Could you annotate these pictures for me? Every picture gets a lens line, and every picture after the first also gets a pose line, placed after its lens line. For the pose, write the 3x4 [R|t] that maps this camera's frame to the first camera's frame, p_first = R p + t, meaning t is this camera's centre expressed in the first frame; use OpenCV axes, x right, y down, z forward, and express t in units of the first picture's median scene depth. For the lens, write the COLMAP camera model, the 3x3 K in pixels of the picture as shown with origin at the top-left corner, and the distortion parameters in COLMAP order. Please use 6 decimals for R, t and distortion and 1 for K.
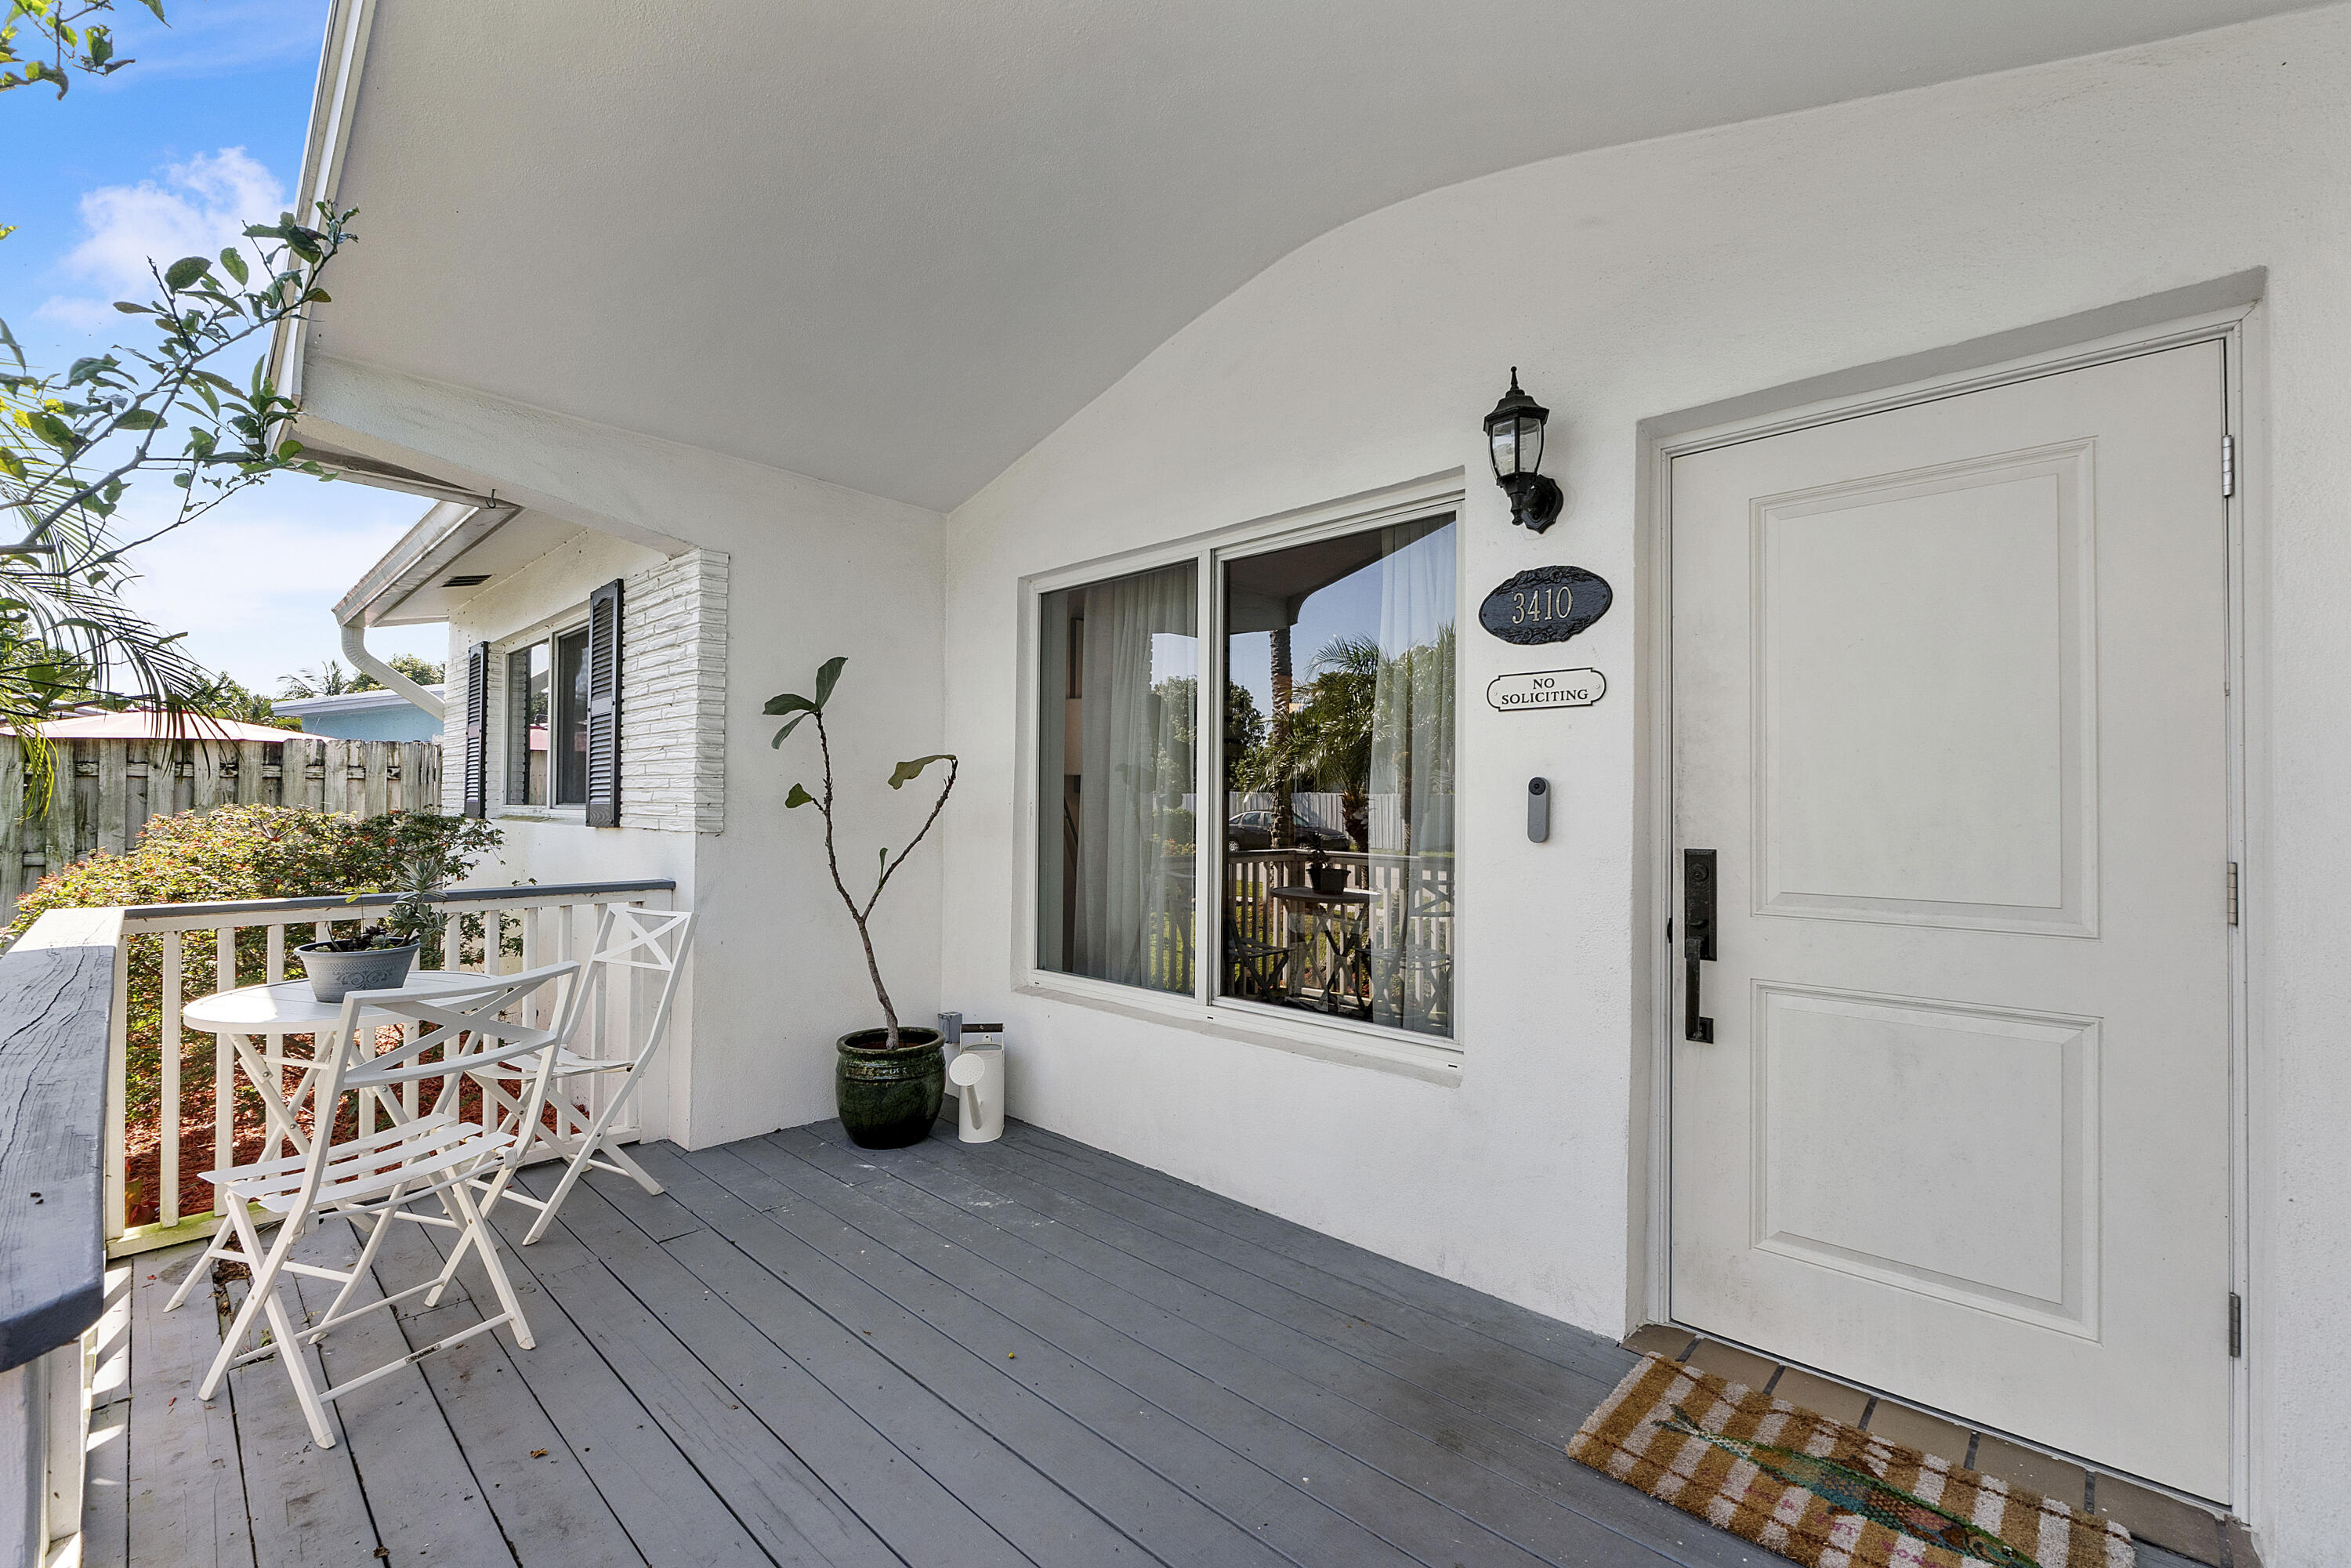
lens RADIAL K [[995.6, 0, 1178.0], [0, 995.6, 785.1], [0, 0, 1]] dist [-0.005313, -0.000344]
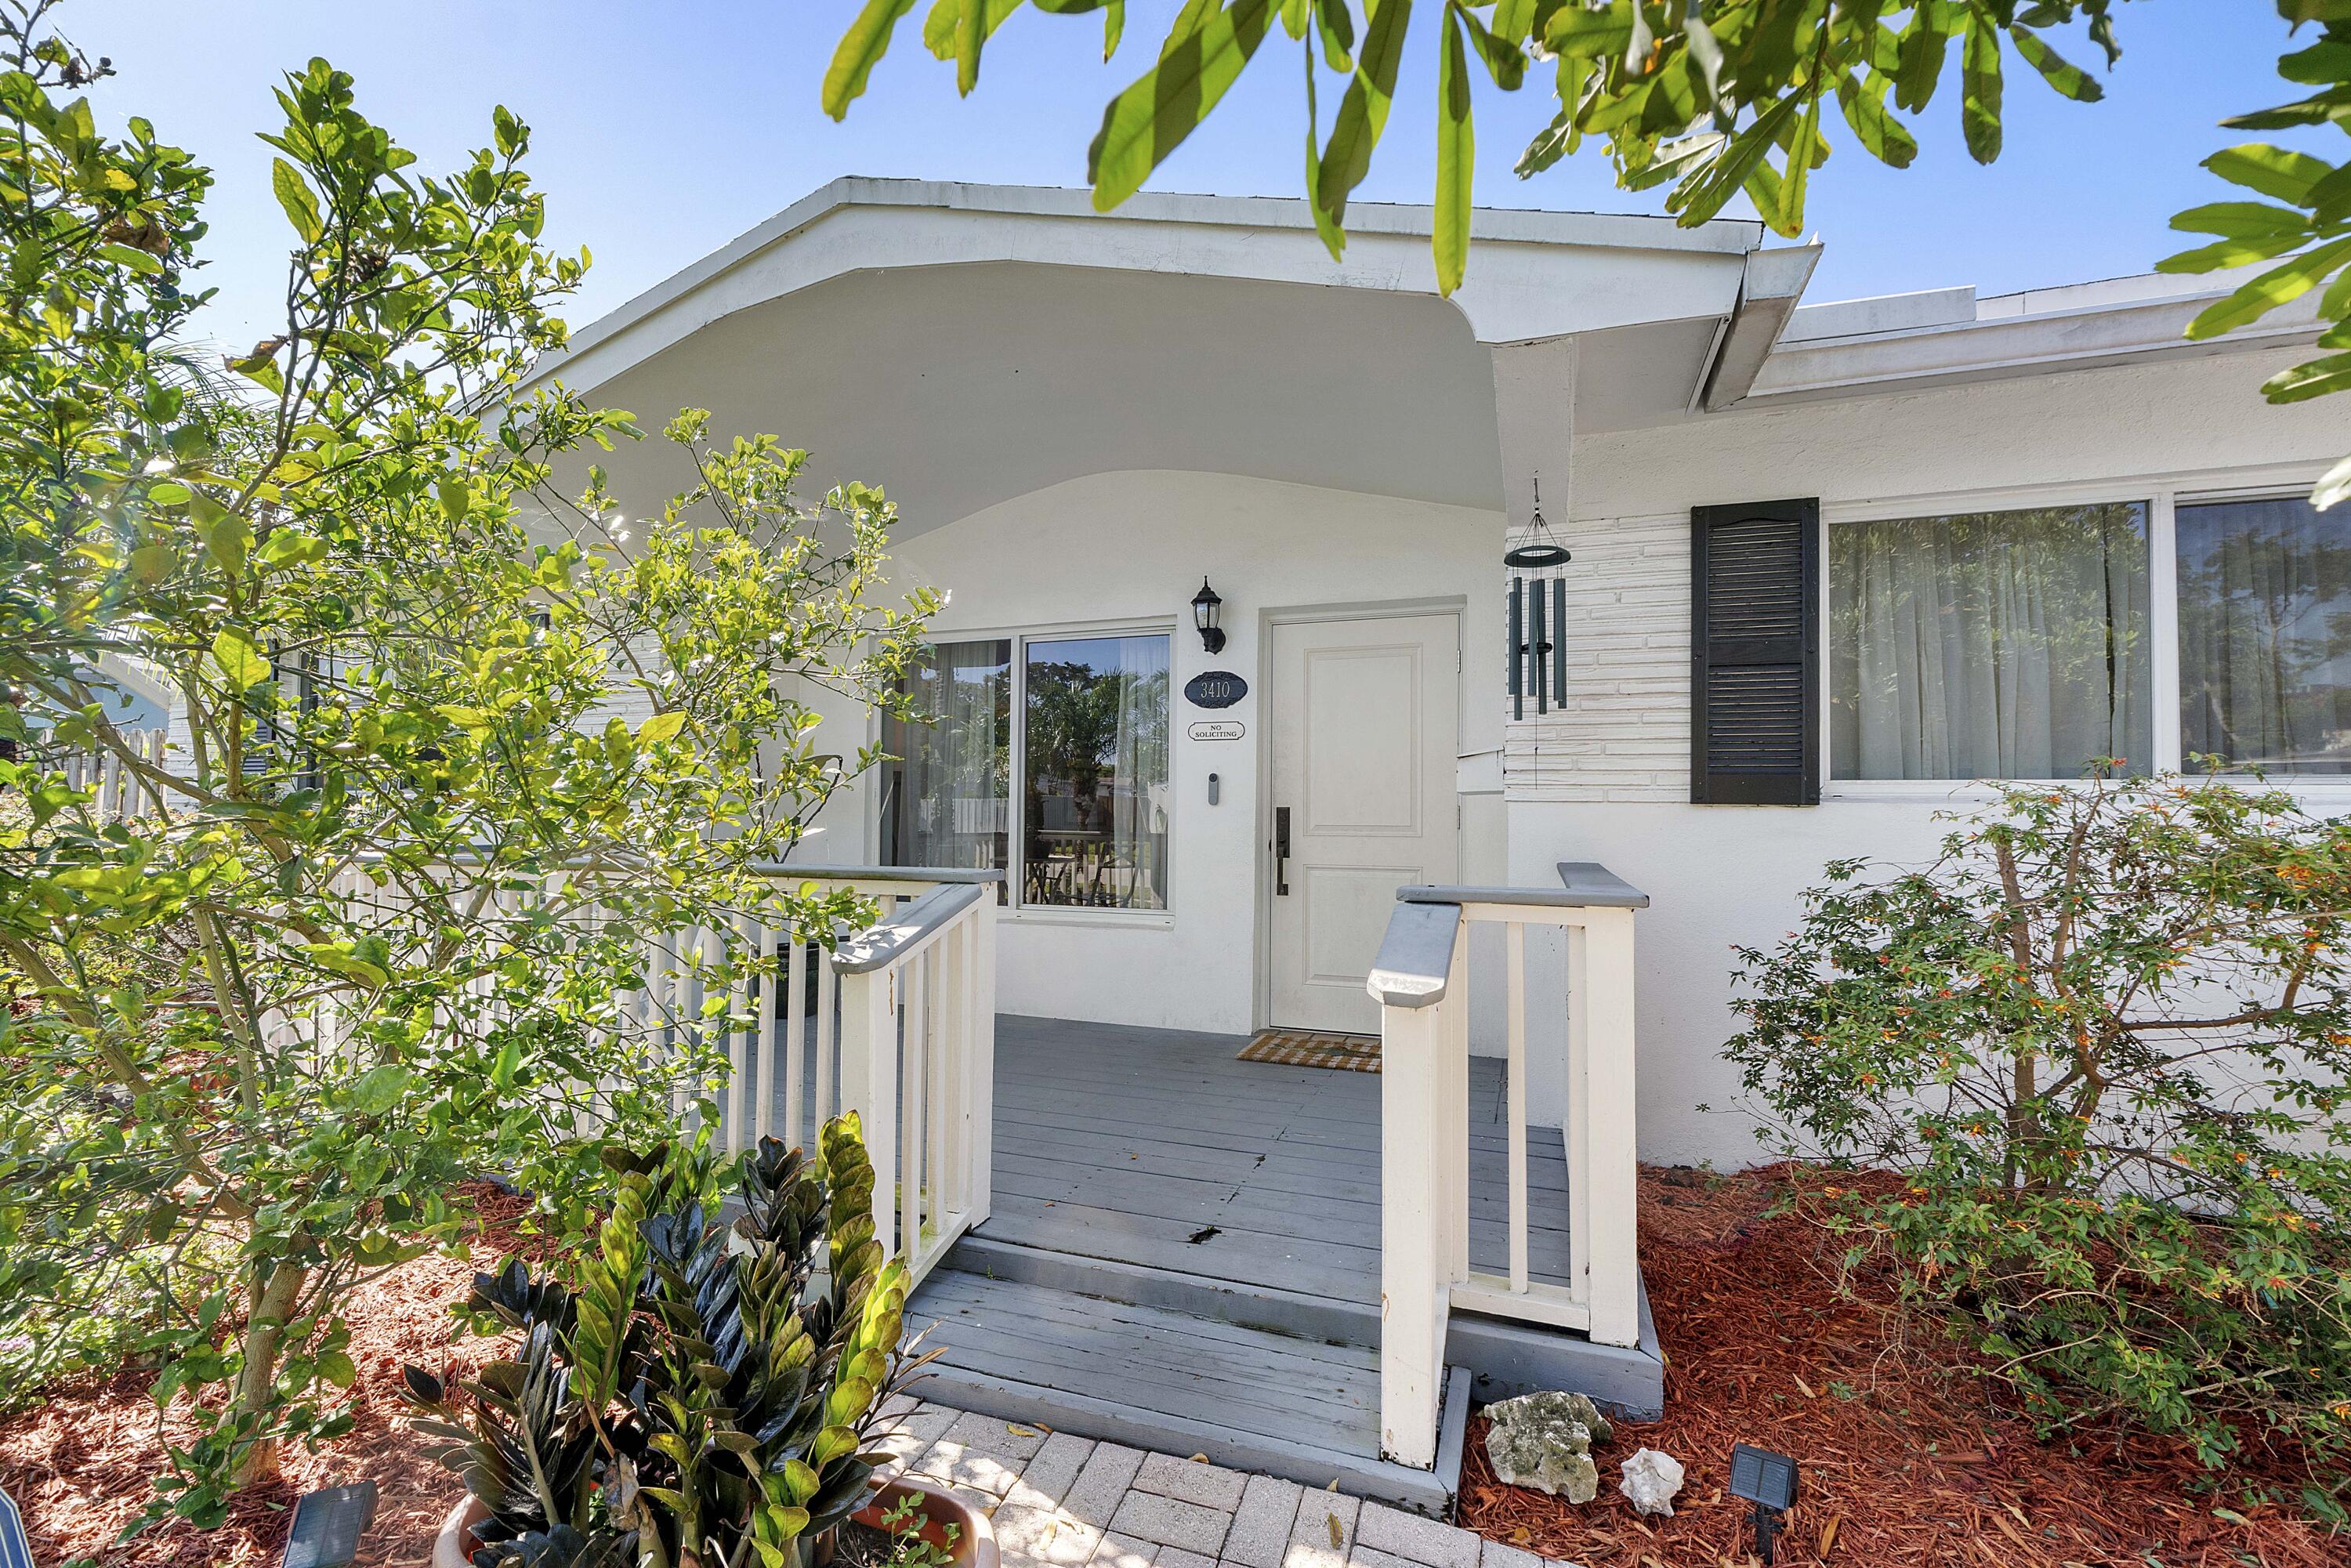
lens RADIAL K [[995.6, 0, 1178.3], [0, 995.6, 781.9], [0, 0, 1]] dist [-0.005313, -0.000344]
pose [[0.916613, 0.005861, 0.399733, -0.546648], [-0.006282, 0.999980, -0.000256, 0.010972], [-0.399727, -0.002277, 0.916632, -0.889317]]
